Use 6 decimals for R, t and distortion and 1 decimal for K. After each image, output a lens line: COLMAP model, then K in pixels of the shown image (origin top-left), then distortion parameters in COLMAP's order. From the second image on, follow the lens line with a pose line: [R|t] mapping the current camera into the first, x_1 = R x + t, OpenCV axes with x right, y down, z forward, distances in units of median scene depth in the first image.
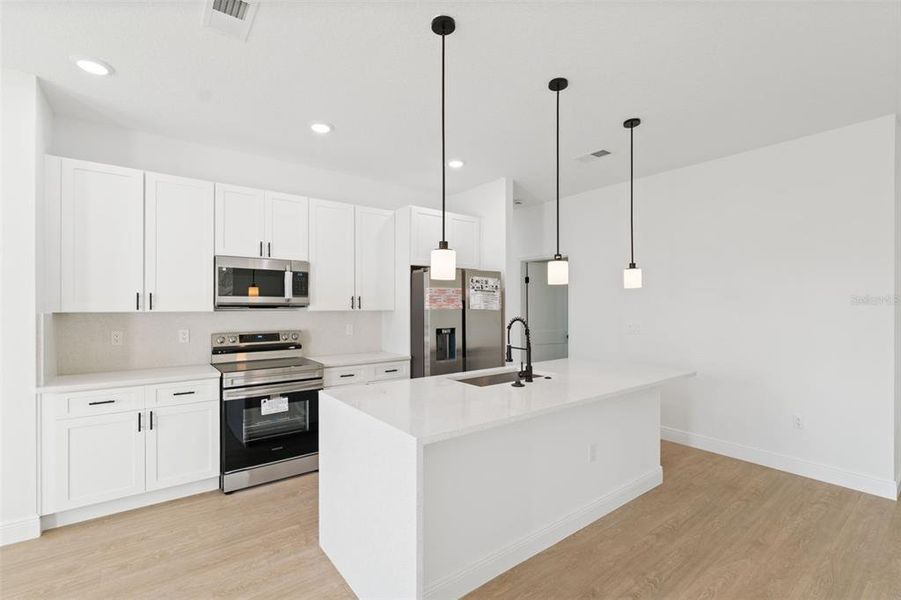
lens RADIAL K [[398.9, 0, 450.0], [0, 398.9, 302.5], [0, 0, 1]] dist [0.000438, -0.000253]
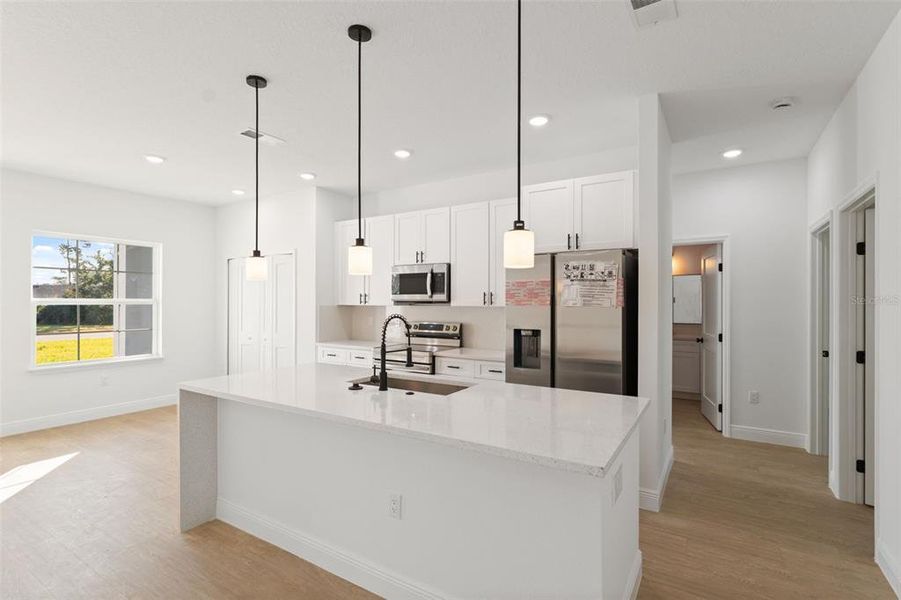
lens RADIAL K [[420.7, 0, 451.9], [0, 420.7, 300.1], [0, 0, 1]] dist [0.000936, 0.000267]
pose [[0.357625, -0.004506, -0.933854, 0.786529], [0.005338, 0.999982, -0.002781, 0.007299], [0.933850, -0.003991, 0.357643, 0.589589]]
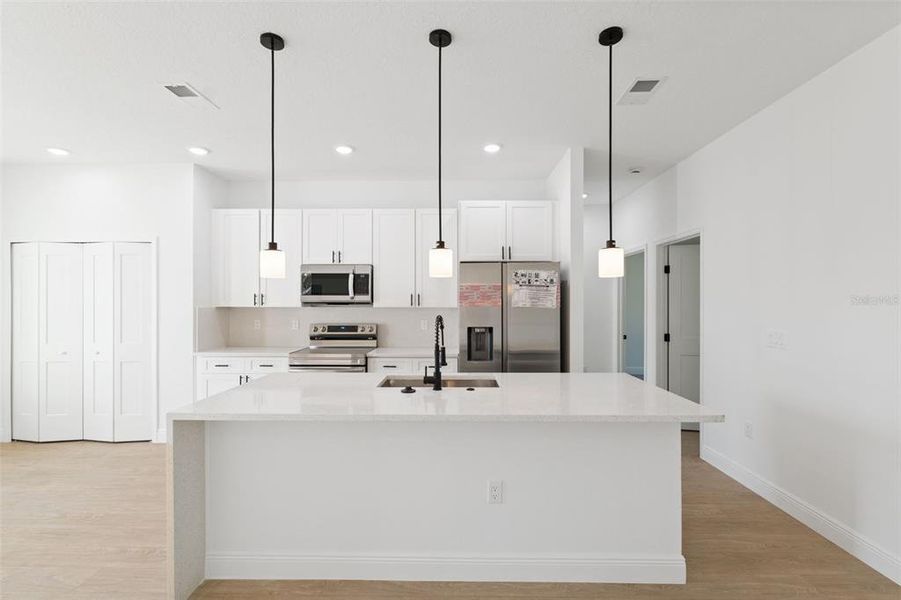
lens RADIAL K [[398.9, 0, 450.0], [0, 398.9, 302.5], [0, 0, 1]] dist [0.000438, -0.000253]
pose [[0.784352, -0.000697, -0.620316, 0.548800], [0.004104, 0.999983, 0.004065, 0.003385], [0.620303, -0.005734, 0.784342, 0.240702]]
